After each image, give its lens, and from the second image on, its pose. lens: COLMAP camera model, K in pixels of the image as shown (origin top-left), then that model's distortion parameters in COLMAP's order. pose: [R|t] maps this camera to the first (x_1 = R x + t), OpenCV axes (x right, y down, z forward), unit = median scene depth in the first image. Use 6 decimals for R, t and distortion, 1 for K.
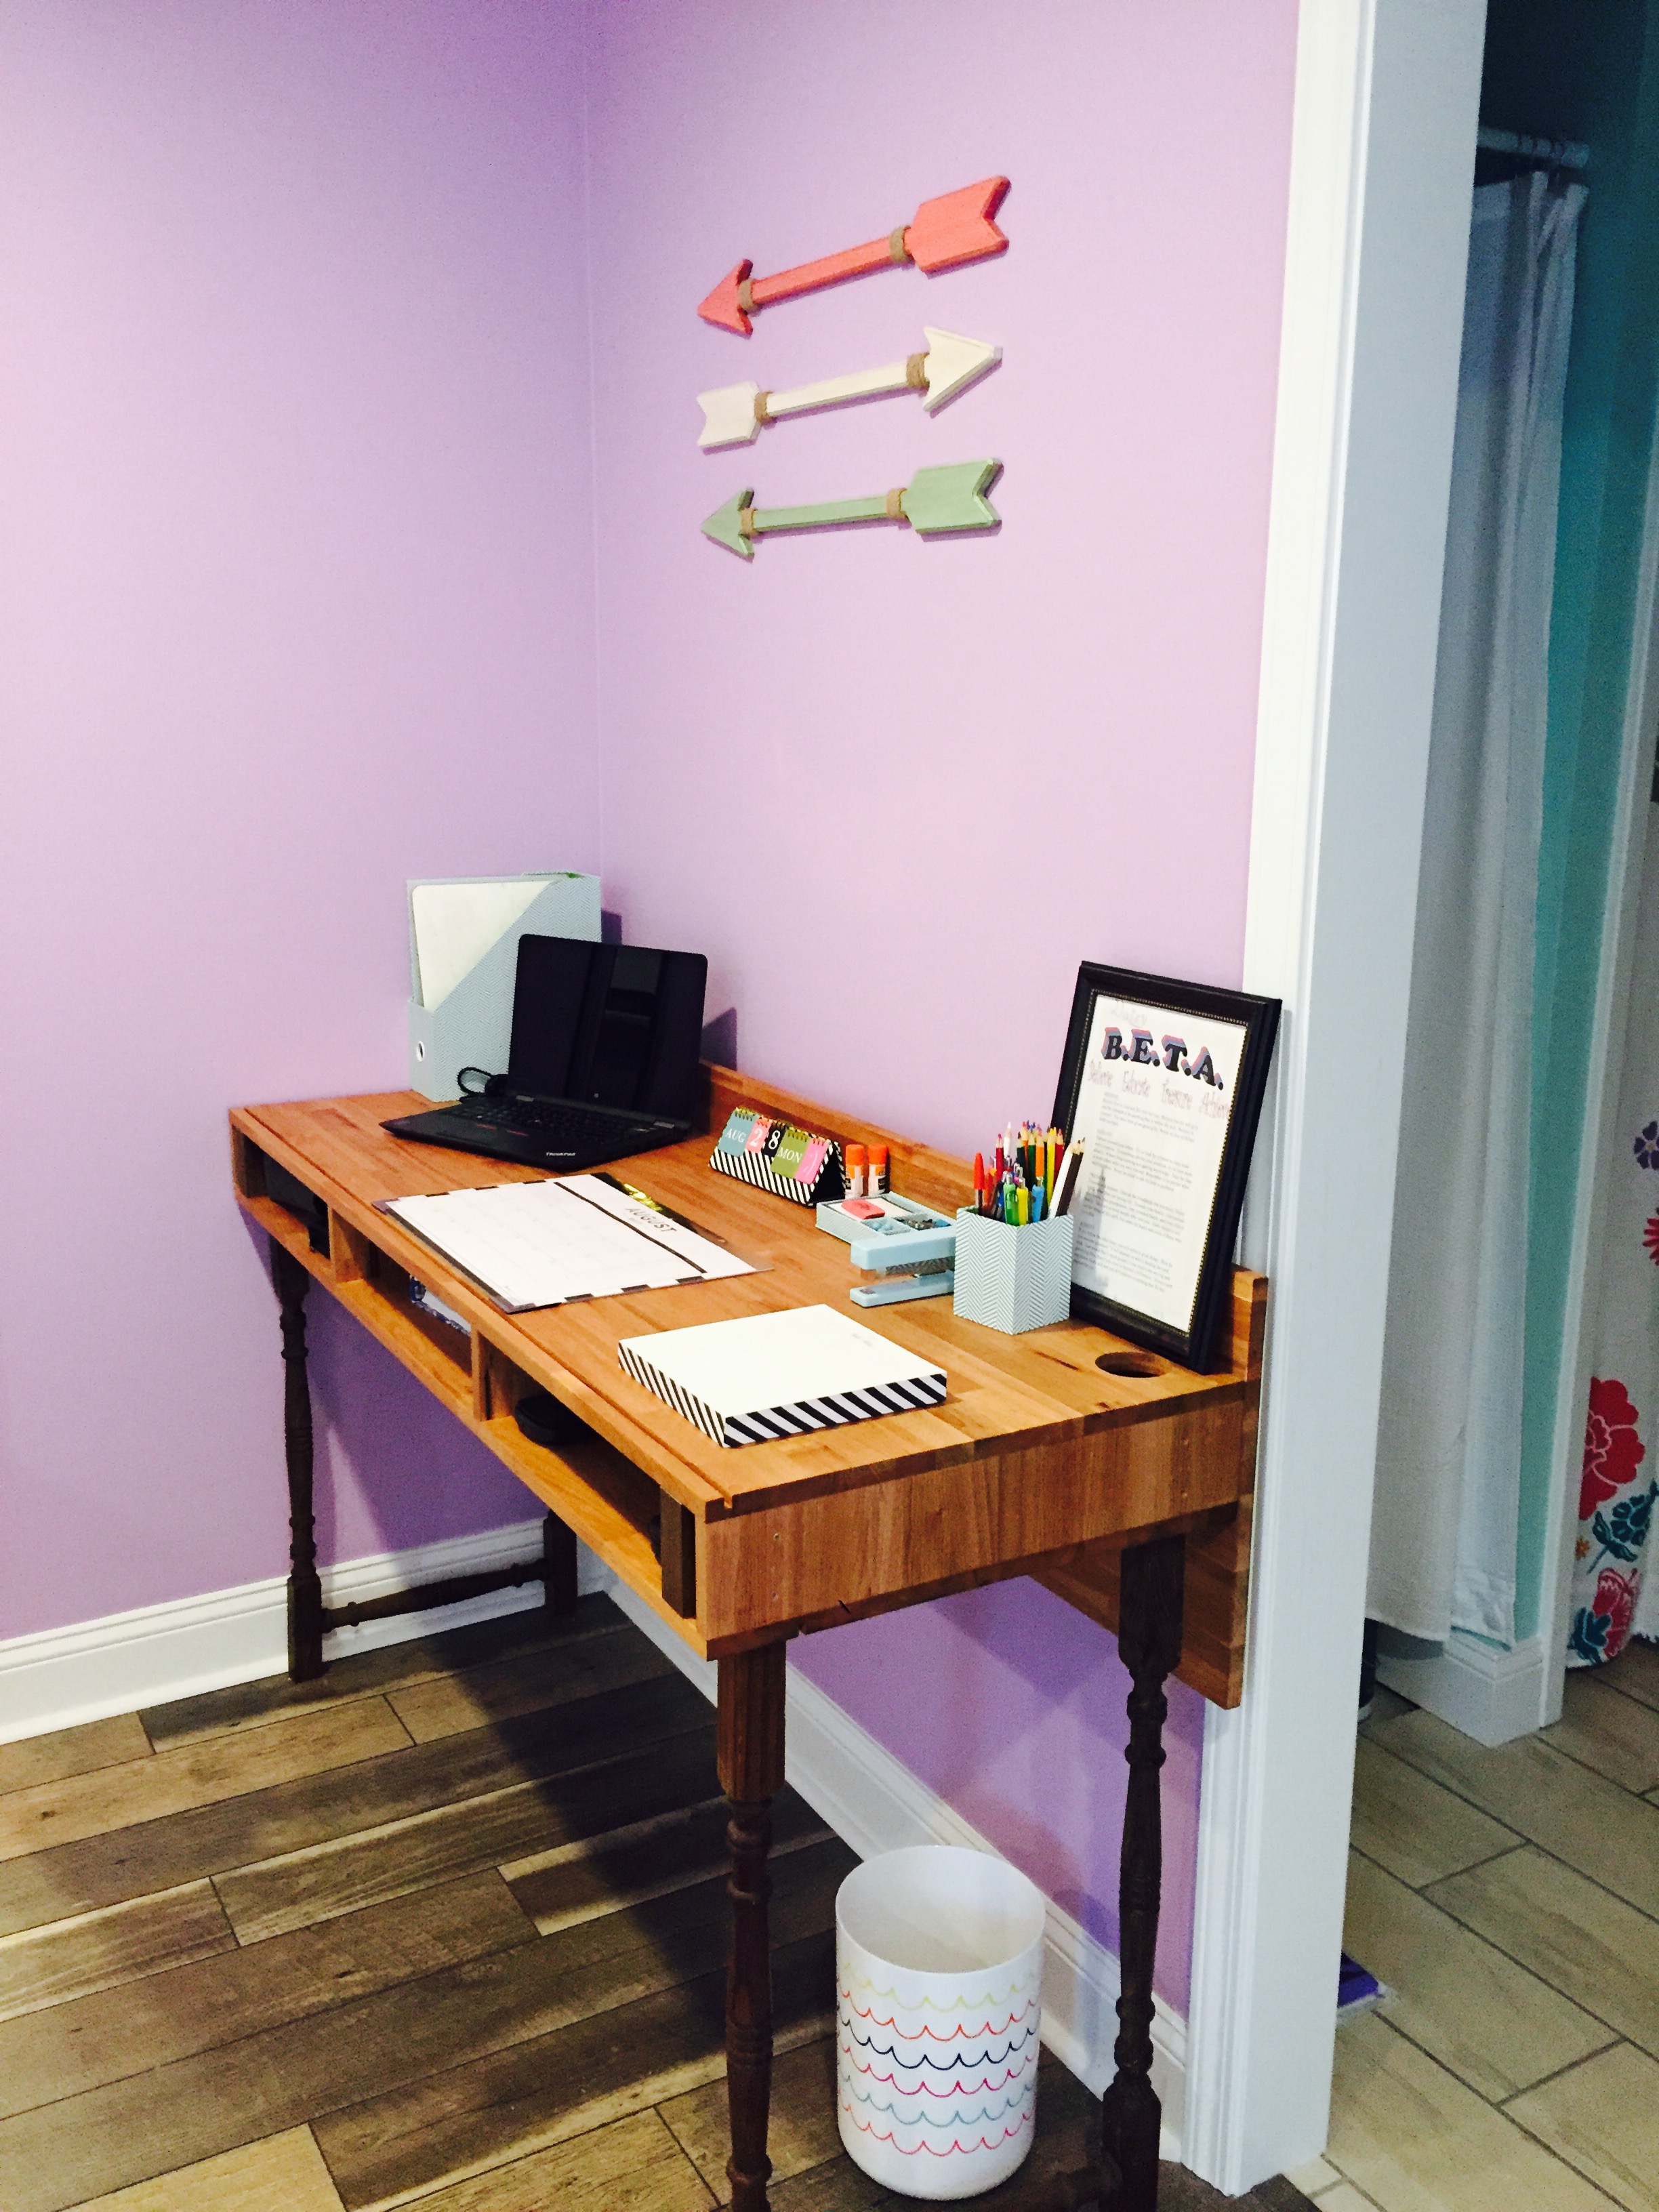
lens RADIAL K [[1923.6, 0, 827.5], [0, 1923.6, 1102.2], [0, 0, 1]] dist [0.062788, -0.065131]
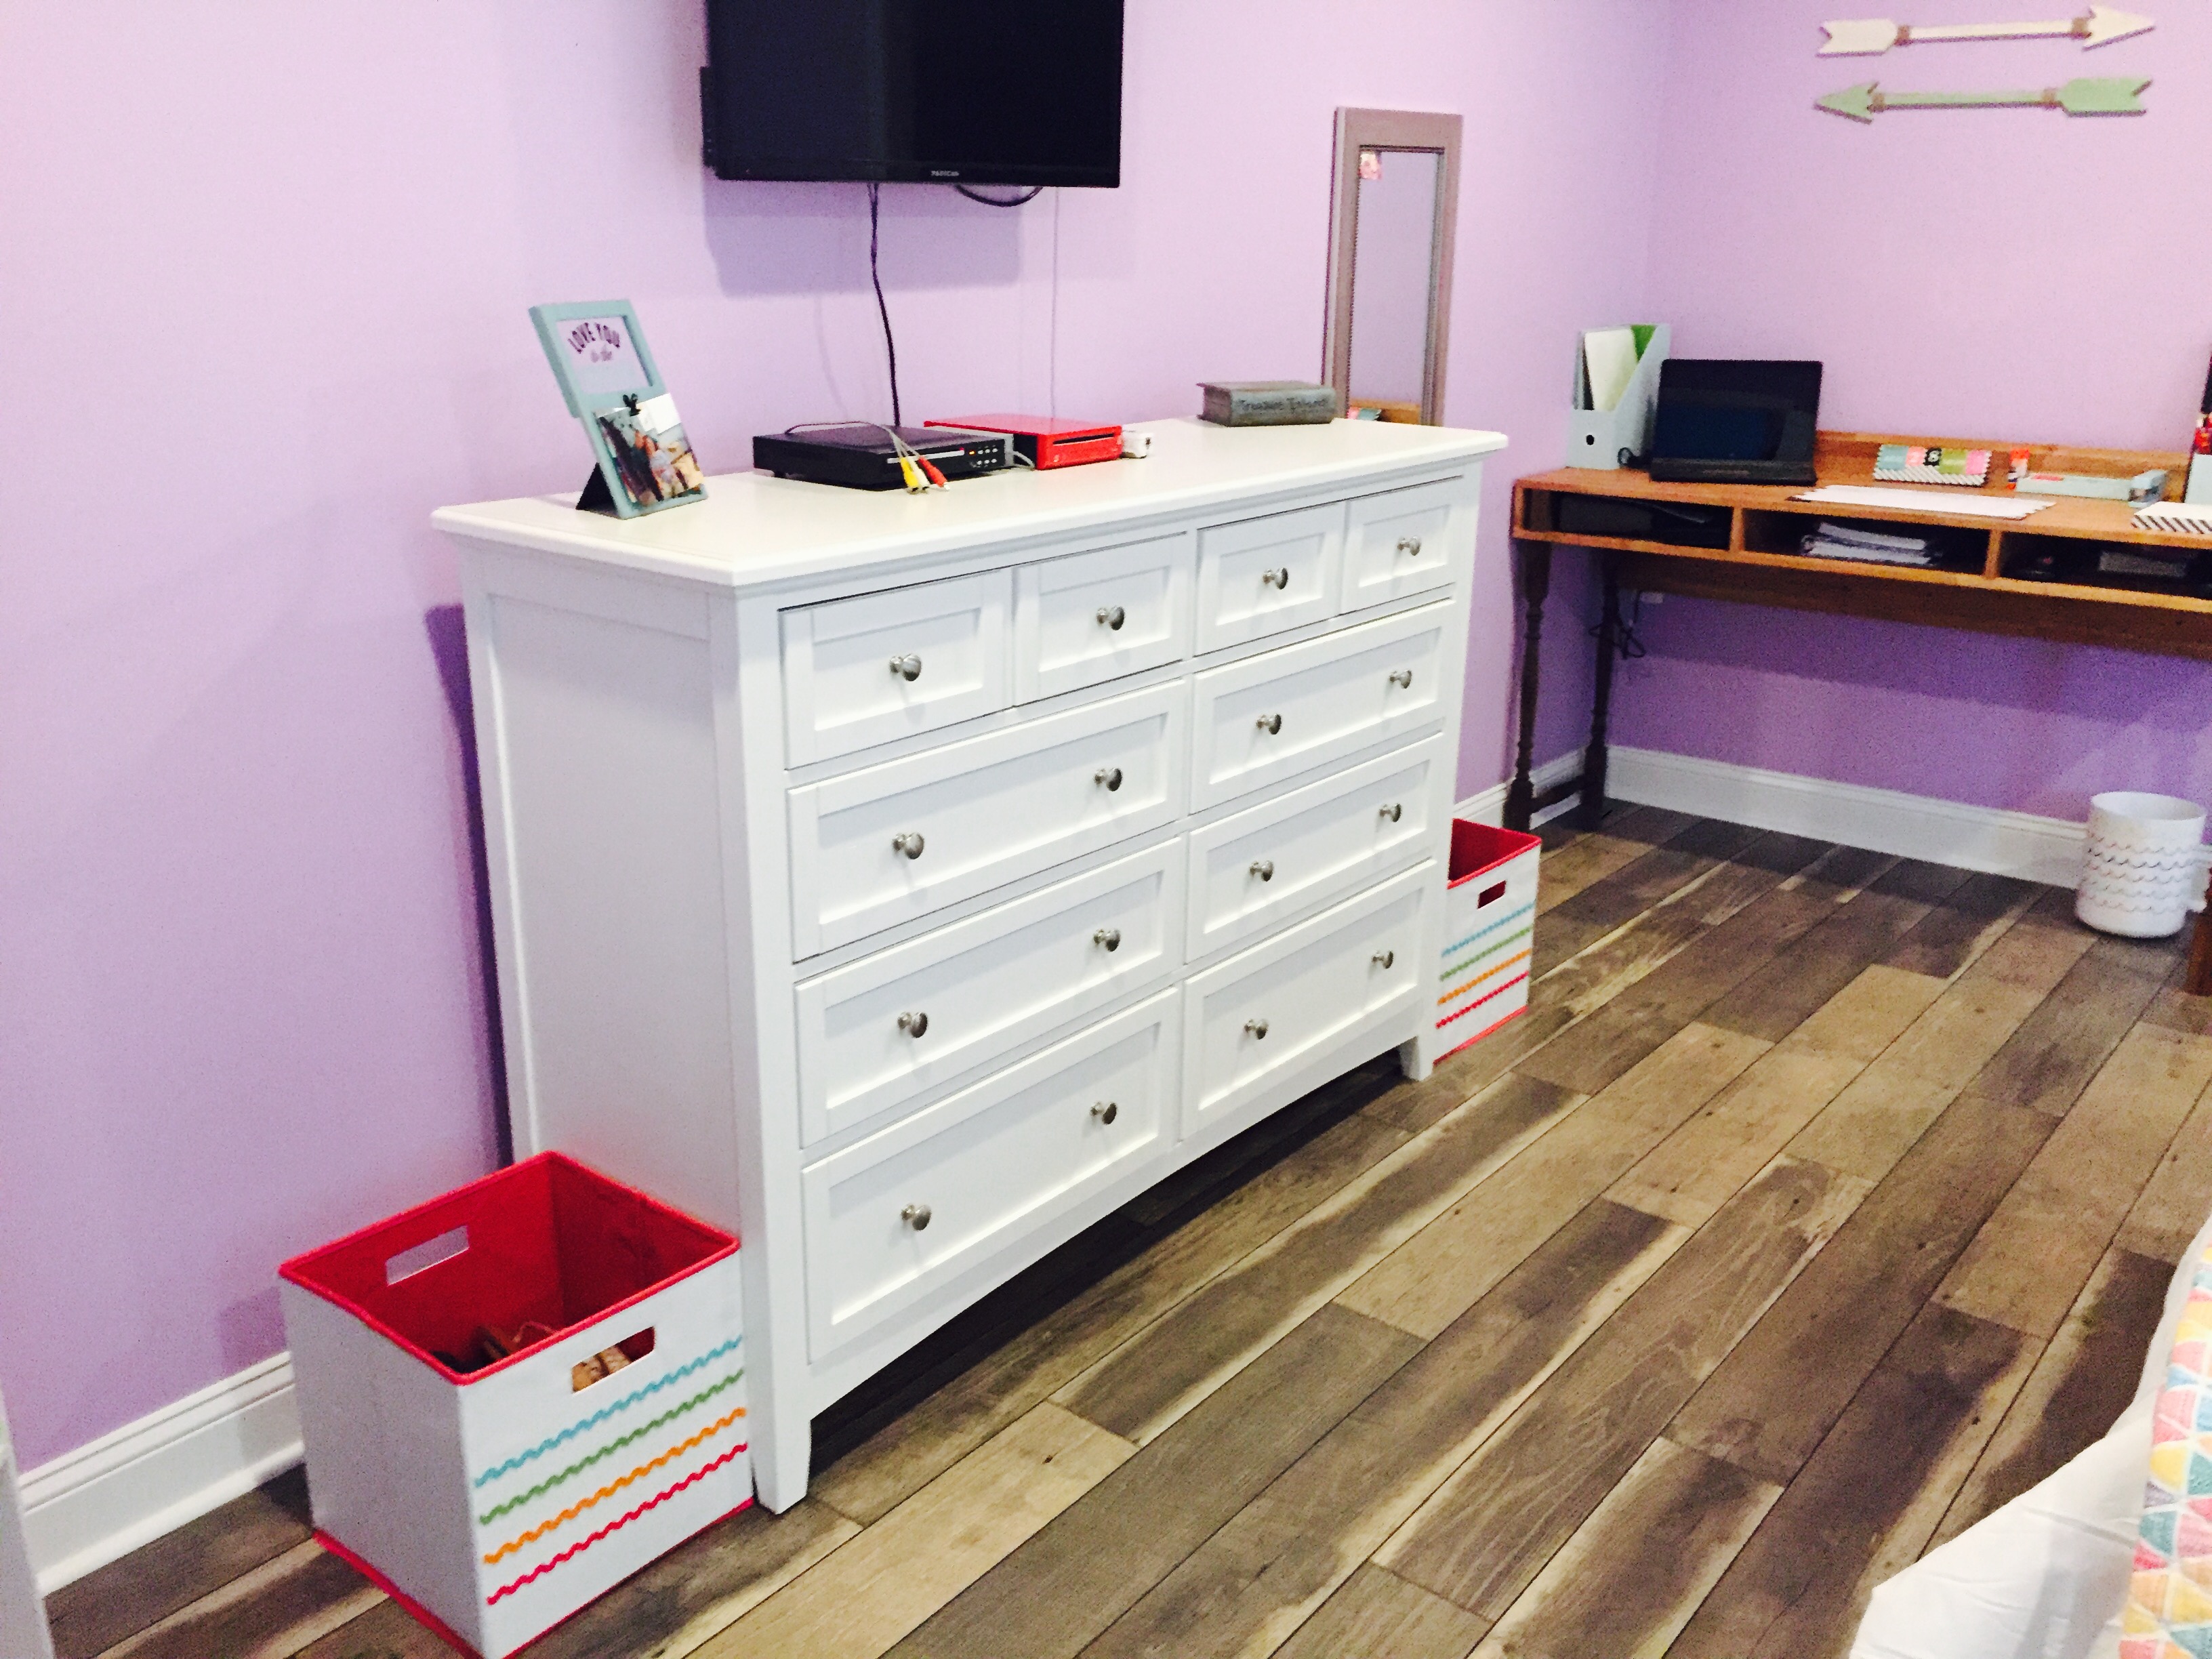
lens RADIAL K [[1923.6, 0, 1096.0], [0, 1923.6, 835.7], [0, 0, 1]] dist [0.062788, -0.065131]
pose [[0.935571, -0.117371, 0.333064, -1.399264], [0.082861, 0.989782, 0.116040, 0.094012], [-0.343280, -0.080966, 0.935737, -0.461964]]
